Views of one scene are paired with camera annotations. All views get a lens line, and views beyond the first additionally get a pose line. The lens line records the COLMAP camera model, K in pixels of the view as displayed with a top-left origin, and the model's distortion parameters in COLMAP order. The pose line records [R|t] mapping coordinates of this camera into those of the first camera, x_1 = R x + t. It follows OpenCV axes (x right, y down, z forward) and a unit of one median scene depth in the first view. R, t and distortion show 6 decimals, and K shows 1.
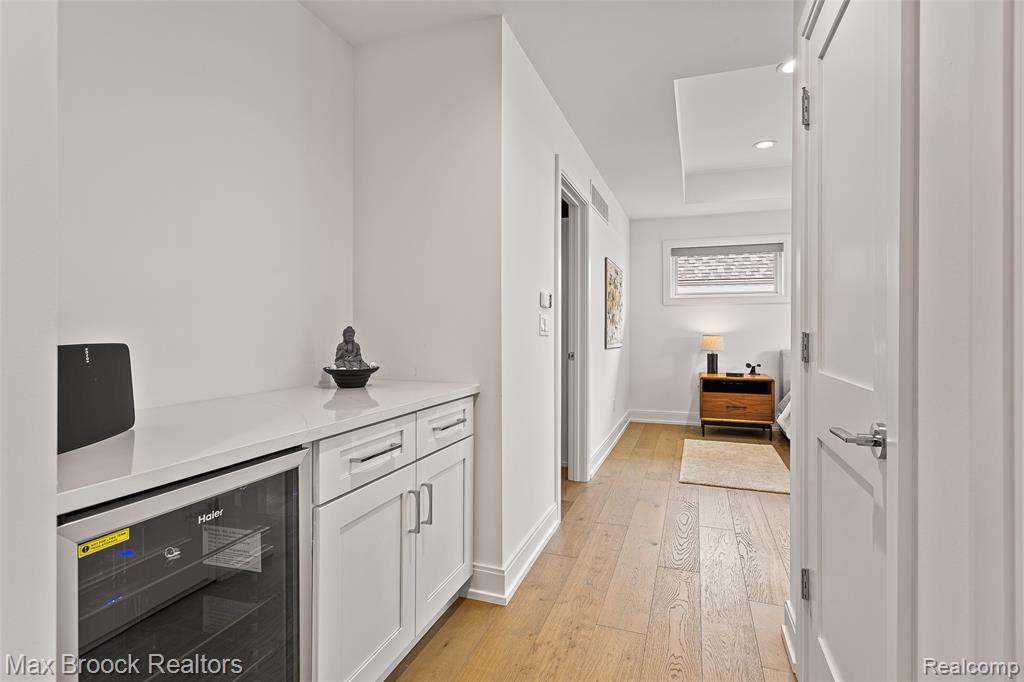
lens RADIAL K [[491.2, 0, 509.5], [0, 491.2, 333.6], [0, 0, 1]] dist [0.004966, -0.000819]
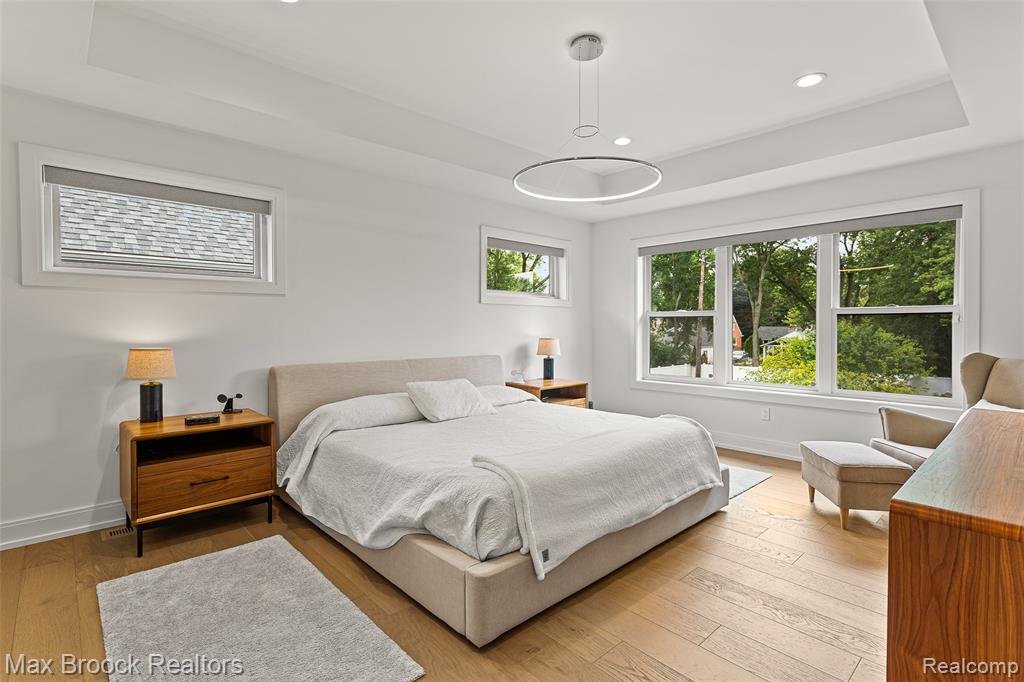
lens RADIAL K [[491.2, 0, 504.9], [0, 491.2, 333.5], [0, 0, 1]] dist [0.004966, -0.000819]
pose [[0.453377, -0.013912, 0.891210, 0.118874], [0.007565, 0.999902, 0.011761, -0.016691], [-0.891287, 0.001410, 0.453438, 0.435043]]
